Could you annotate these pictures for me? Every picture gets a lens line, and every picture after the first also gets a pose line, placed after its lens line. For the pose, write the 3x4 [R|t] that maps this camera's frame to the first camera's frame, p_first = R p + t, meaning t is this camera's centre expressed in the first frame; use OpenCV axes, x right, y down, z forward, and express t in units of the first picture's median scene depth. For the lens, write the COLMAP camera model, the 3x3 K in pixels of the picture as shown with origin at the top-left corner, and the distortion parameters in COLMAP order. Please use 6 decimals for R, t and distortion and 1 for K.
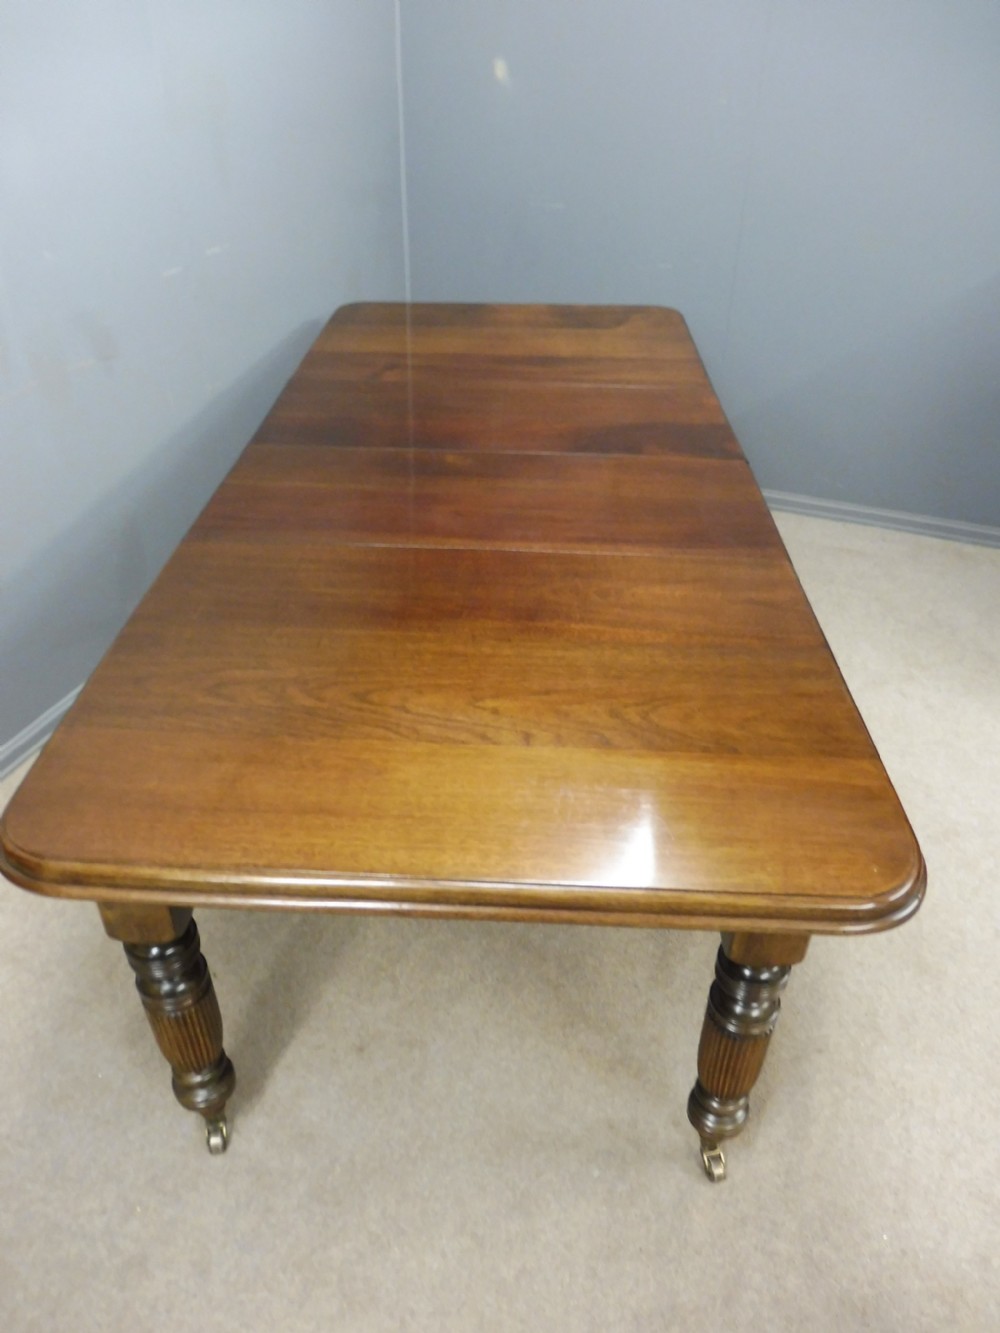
lens RADIAL K [[931.1, 0, 496.0], [0, 931.1, 688.8], [0, 0, 1]] dist [-0.042502, 0.006942]
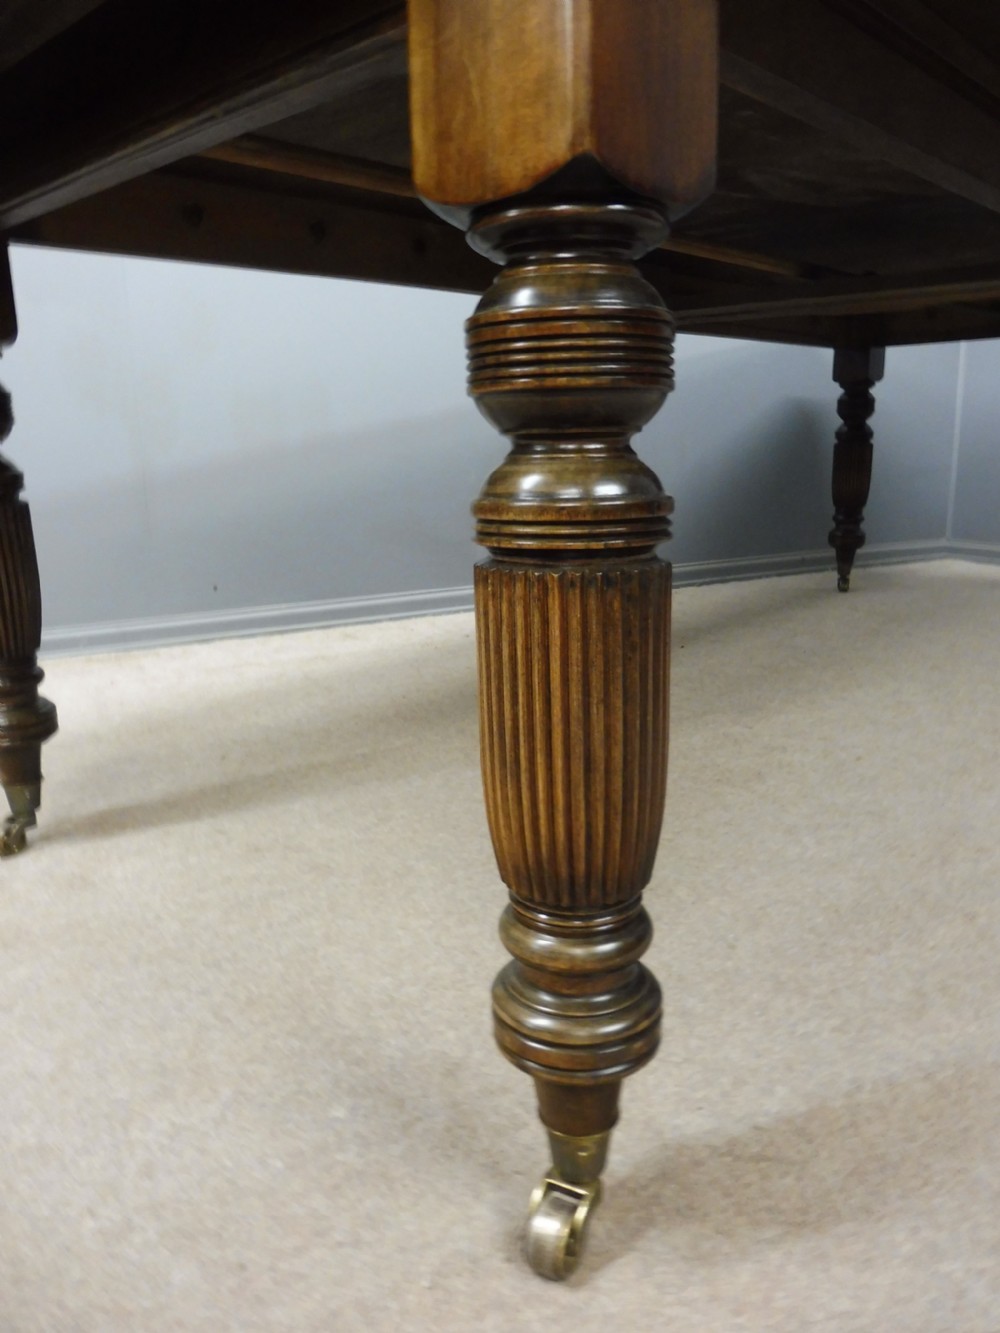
lens RADIAL K [[955.1, 0, 500.0], [0, 955.1, 666.5], [0, 0, 1]] dist [-0.044561, -0.000895]
pose [[0.765675, 0.138508, -0.628138, 0.412776], [-0.350563, 0.908621, -0.226966, 0.412577], [0.539303, 0.393984, 0.744264, 0.635068]]
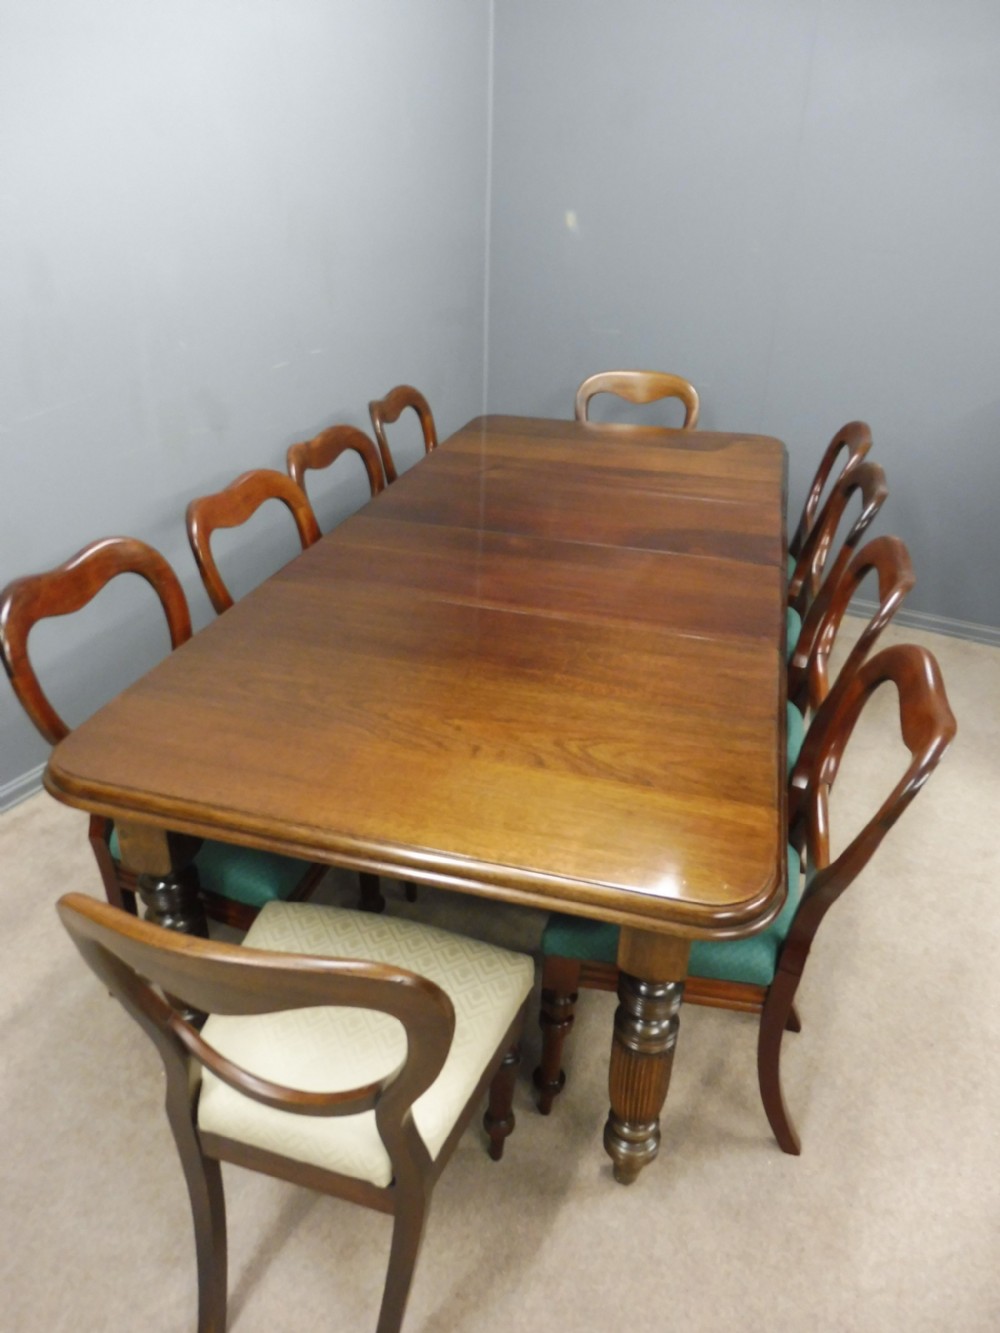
lens RADIAL K [[915.8, 0, 495.2], [0, 915.8, 708.1], [0, 0, 1]] dist [-0.035745, 0.004181]
pose [[0.975324, 0.122574, -0.183625, 0.209105], [-0.141299, 0.985629, -0.092578, 0.082131], [0.169638, 0.116240, 0.978627, -0.110968]]
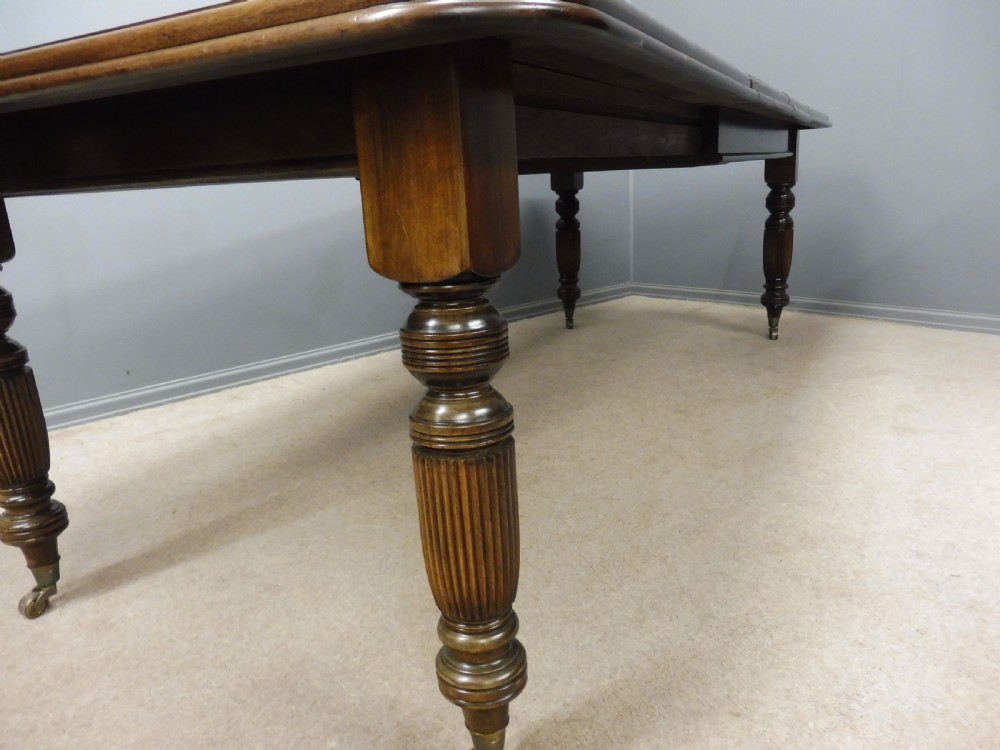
lens RADIAL K [[712.7, 0, 500.0], [0, 712.7, 375.0], [0, 0, 1]] dist [-0.055061, 0.030041]
pose [[0.905905, 0.066933, -0.418157, 0.441371], [-0.198901, 0.938989, -0.280603, 0.382654], [0.373864, 0.337372, 0.863948, 0.474081]]
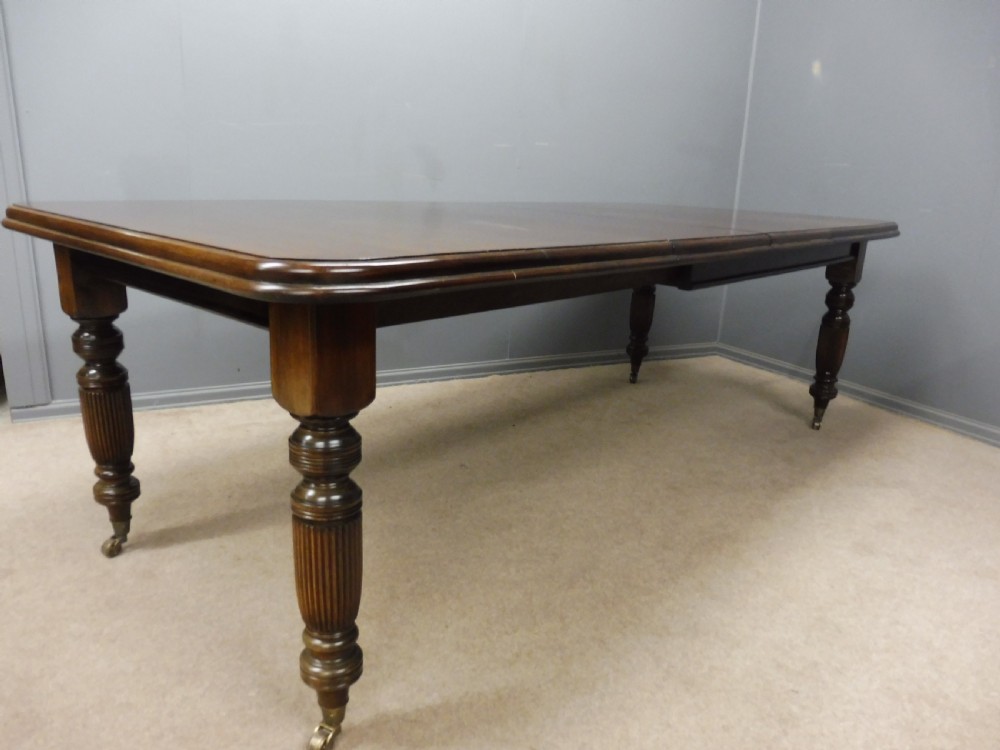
lens RADIAL K [[698.5, 0, 497.9], [0, 698.5, 394.7], [0, 0, 1]] dist [-0.042502, 0.006942]
pose [[0.780770, 0.217736, -0.585652, 0.712322], [-0.398614, 0.895372, -0.198533, 0.266799], [0.481149, 0.388458, 0.785873, 0.388101]]
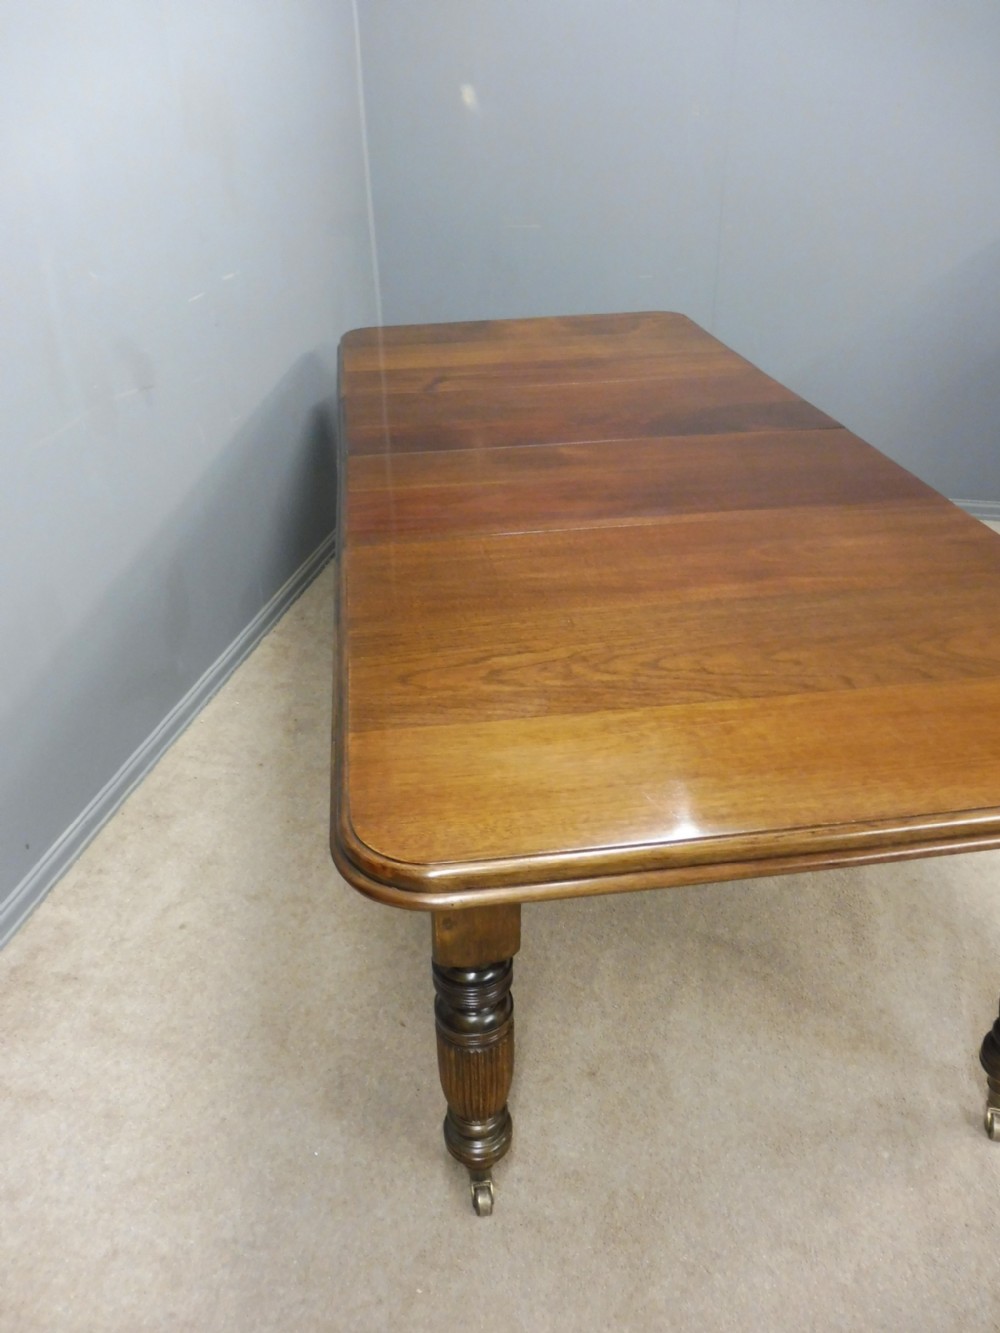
lens RADIAL K [[931.1, 0, 496.0], [0, 931.1, 688.8], [0, 0, 1]] dist [-0.042502, 0.006942]
pose [[0.986043, -0.120554, 0.114832, -0.338401], [0.126784, 0.990741, -0.048566, 0.047222], [-0.107913, 0.062447, 0.992197, 0.081398]]
